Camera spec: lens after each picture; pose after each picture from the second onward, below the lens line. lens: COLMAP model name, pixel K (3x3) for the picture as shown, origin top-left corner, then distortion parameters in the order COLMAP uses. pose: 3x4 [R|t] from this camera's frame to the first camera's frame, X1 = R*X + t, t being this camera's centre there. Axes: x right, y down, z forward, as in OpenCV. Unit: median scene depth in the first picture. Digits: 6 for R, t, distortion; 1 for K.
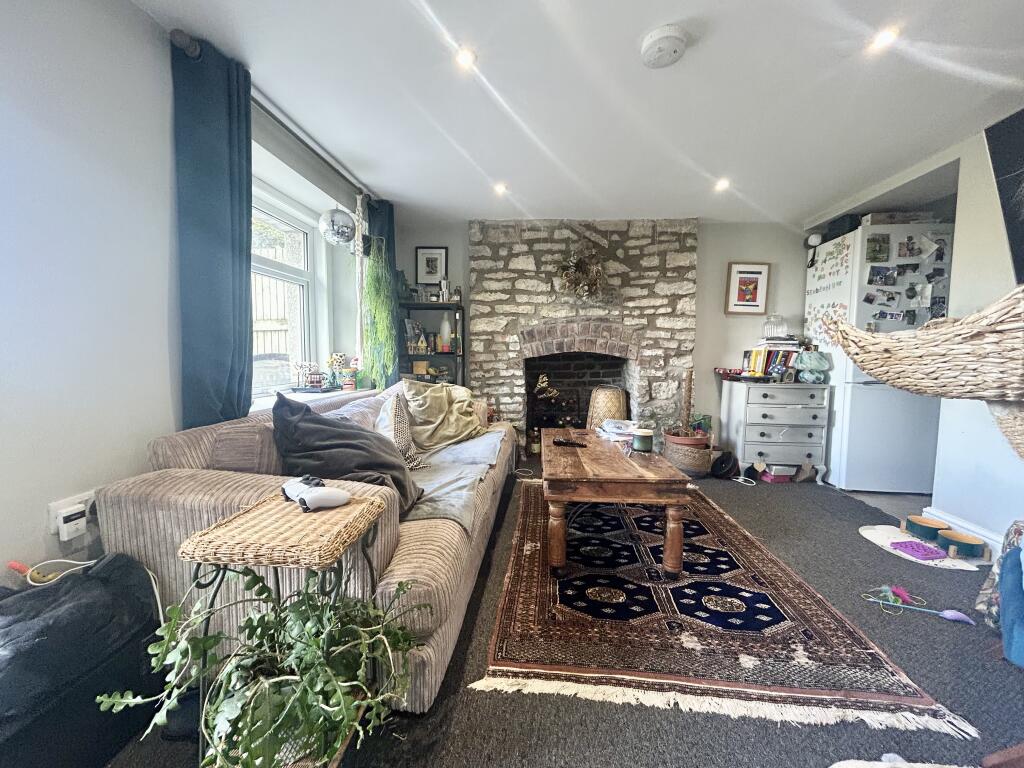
lens RADIAL K [[412.3, 0, 510.3], [0, 412.3, 384.0], [0, 0, 1]] dist [0.001677, -0.000041]
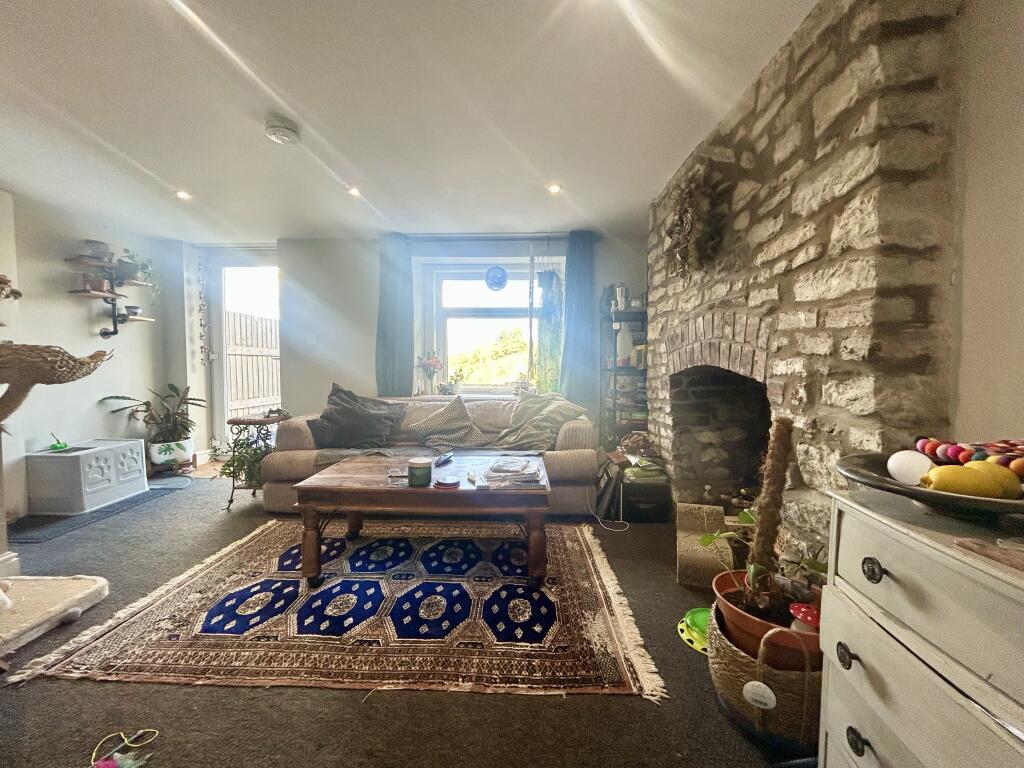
lens RADIAL K [[412.3, 0, 512.4], [0, 412.3, 383.1], [0, 0, 1]] dist [0.001677, -0.000041]
pose [[0.059075, 0.039987, -0.997452, 0.739706], [-0.079199, 0.996235, 0.035247, -0.054403], [0.995107, 0.076915, 0.062020, 0.720233]]
